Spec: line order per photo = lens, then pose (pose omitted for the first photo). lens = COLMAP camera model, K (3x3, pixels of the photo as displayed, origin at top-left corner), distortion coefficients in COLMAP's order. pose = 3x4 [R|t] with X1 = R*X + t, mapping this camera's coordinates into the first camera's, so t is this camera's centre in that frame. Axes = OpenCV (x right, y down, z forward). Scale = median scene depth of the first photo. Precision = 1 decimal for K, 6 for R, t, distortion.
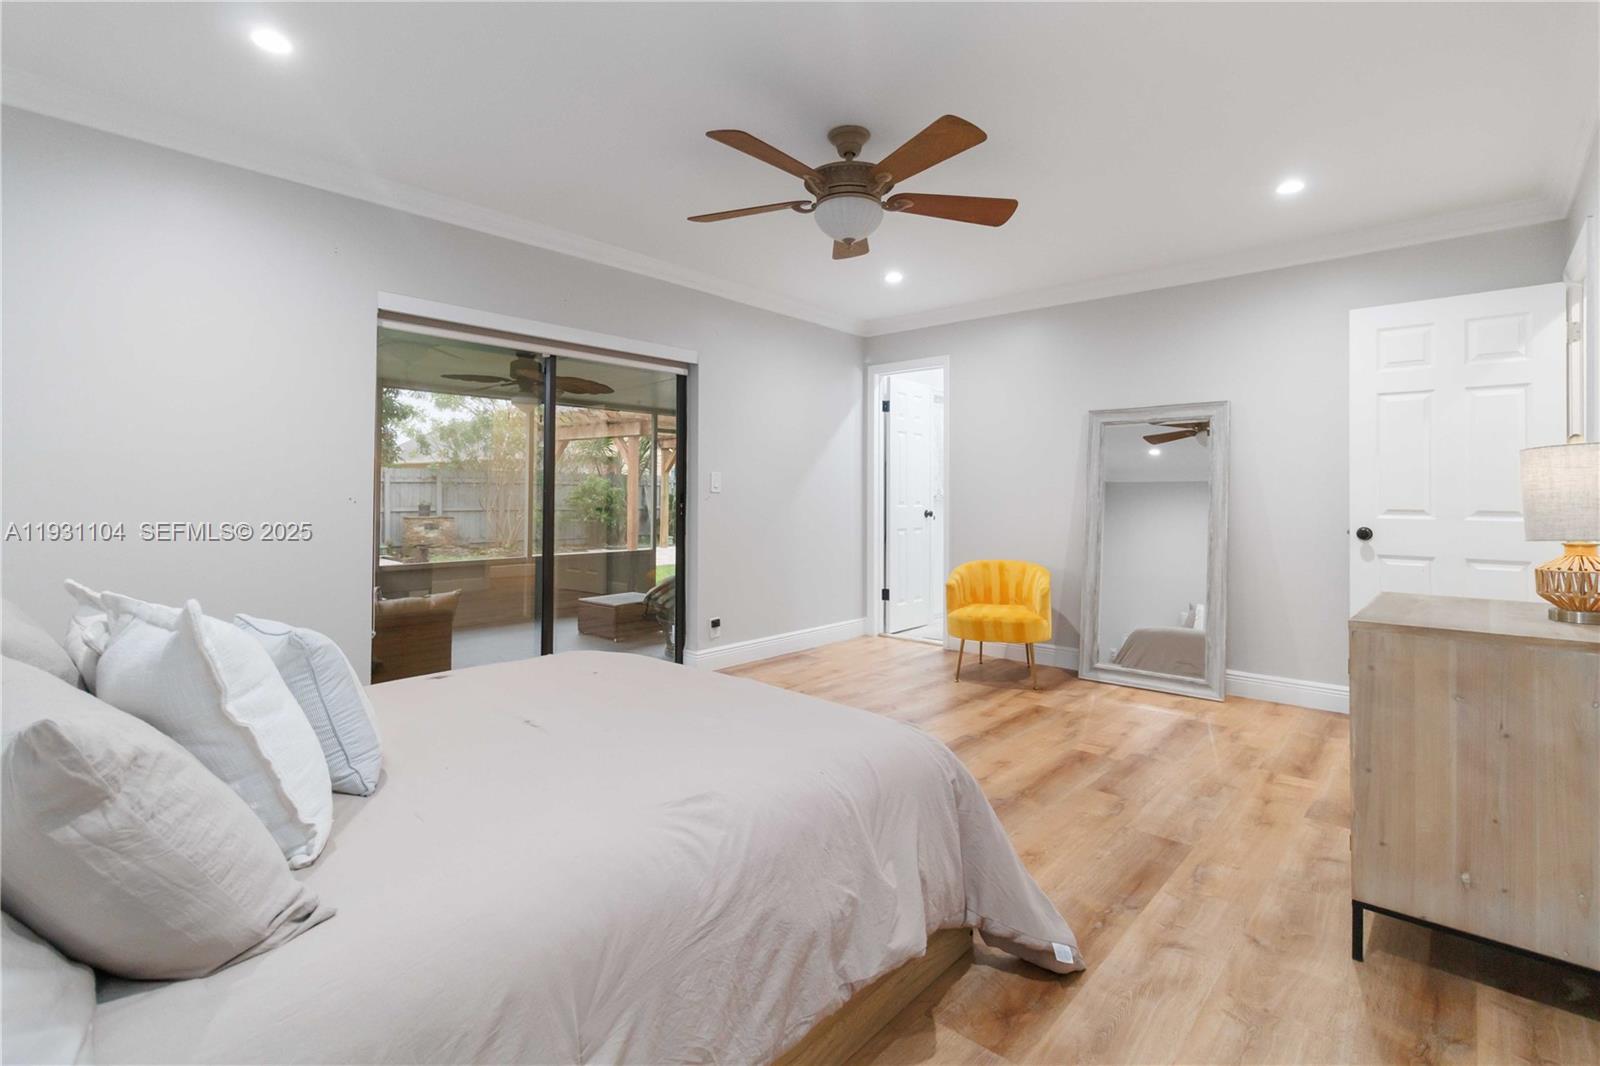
lens RADIAL K [[758.2, 0, 806.0], [0, 758.2, 501.8], [0, 0, 1]] dist [-0.002439, -0.000097]
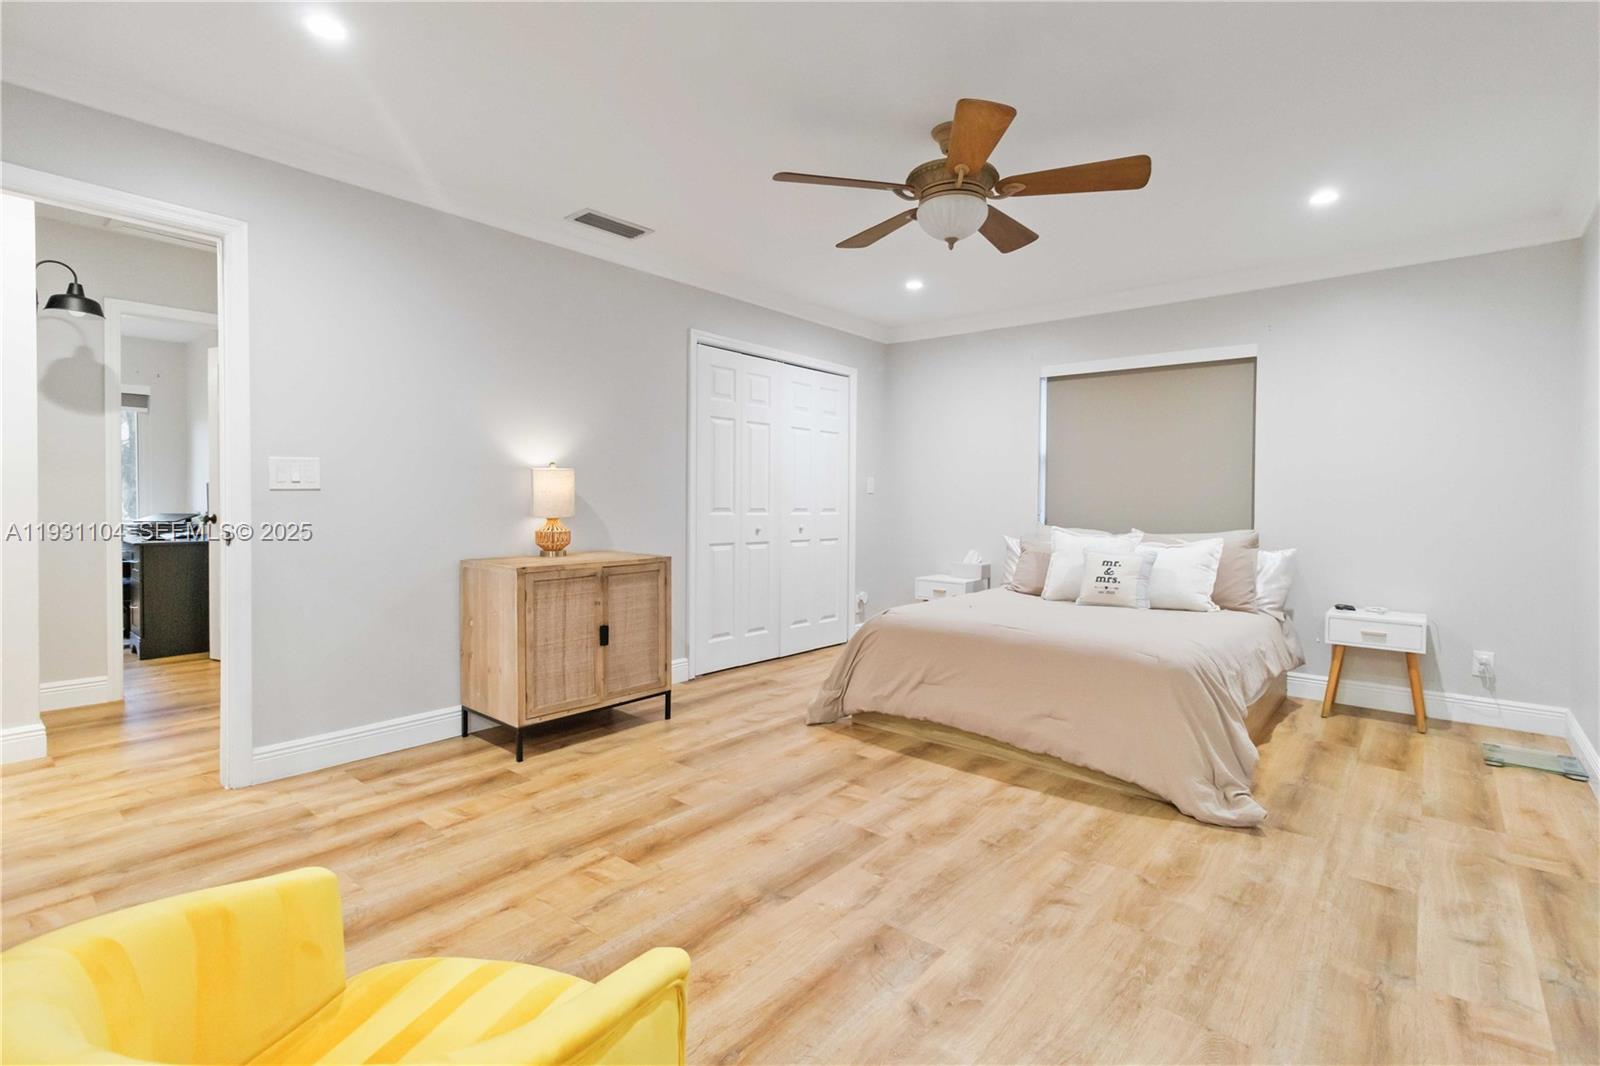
lens RADIAL K [[728.8, 0, 801.1], [0, 728.8, 506.9], [0, 0, 1]] dist [0.000902, -0.000544]
pose [[-0.999758, -0.013789, -0.017115, 0.272648], [-0.014192, 0.999621, 0.023608, -0.017596], [0.016783, 0.023845, -0.999575, 1.999624]]
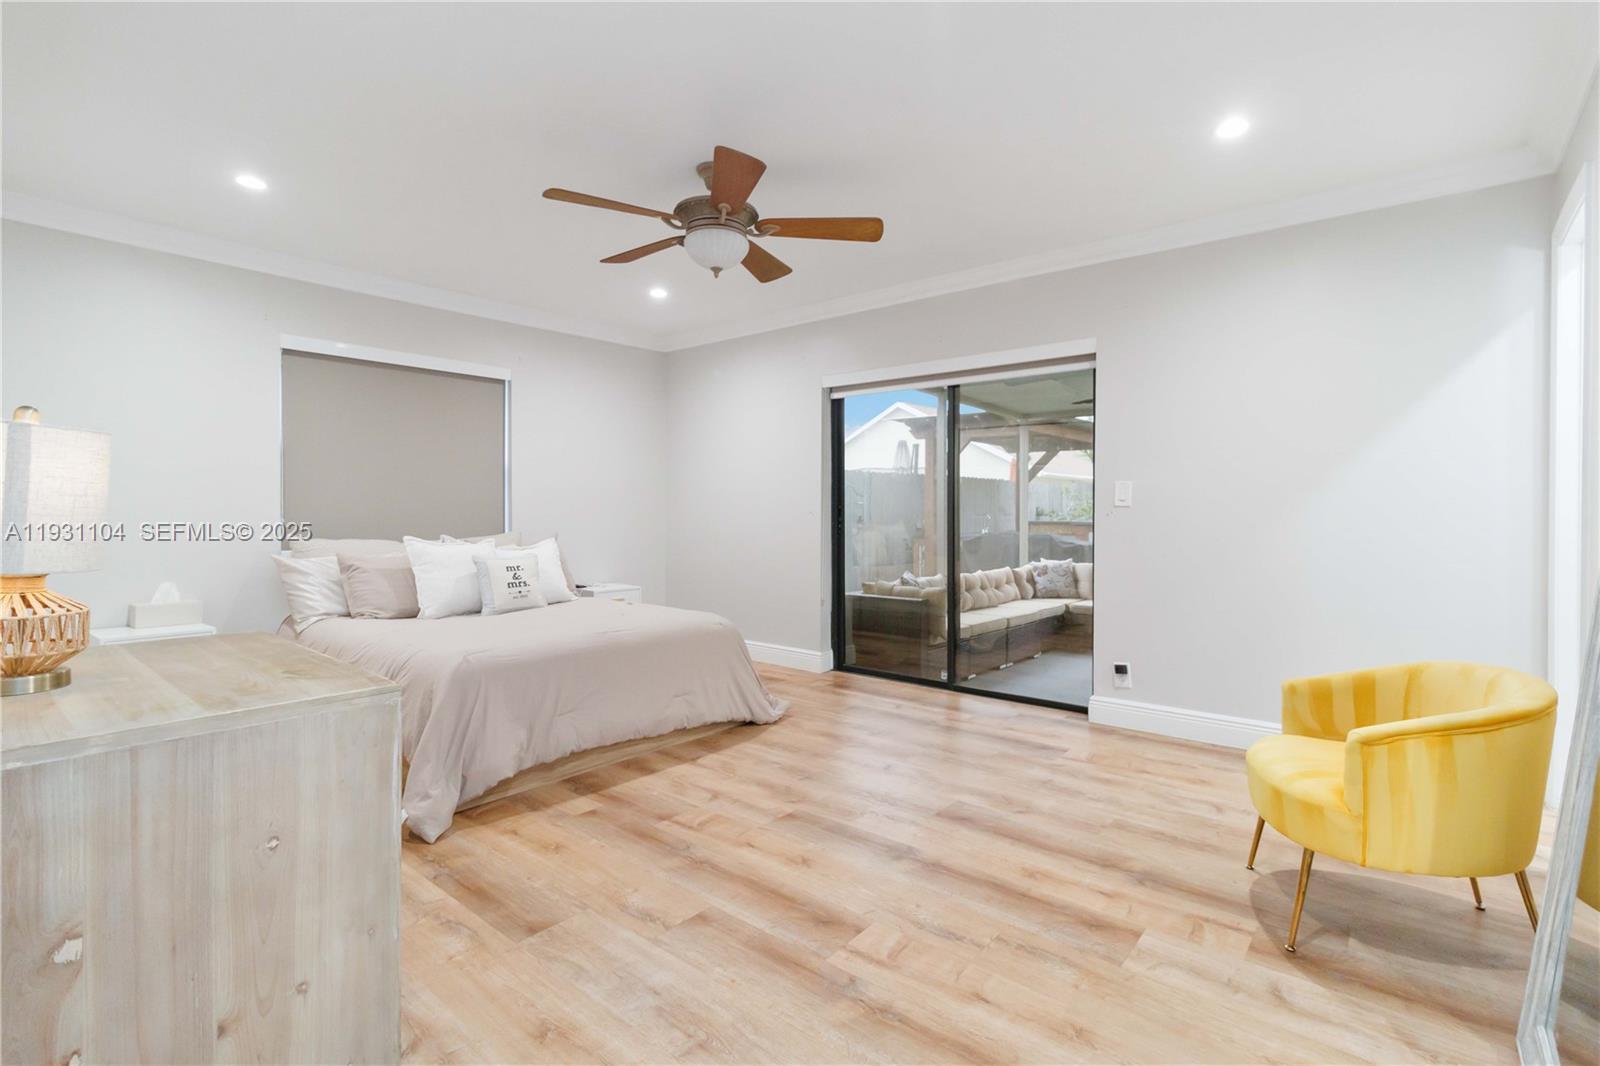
lens RADIAL K [[758.2, 0, 806.0], [0, 758.2, 501.8], [0, 0, 1]] dist [-0.002439, -0.000097]
pose [[0.022640, -0.014333, -0.999641, 1.163035], [-0.012489, 0.999815, -0.014618, 0.000737], [0.999666, 0.012815, 0.022457, 1.128165]]
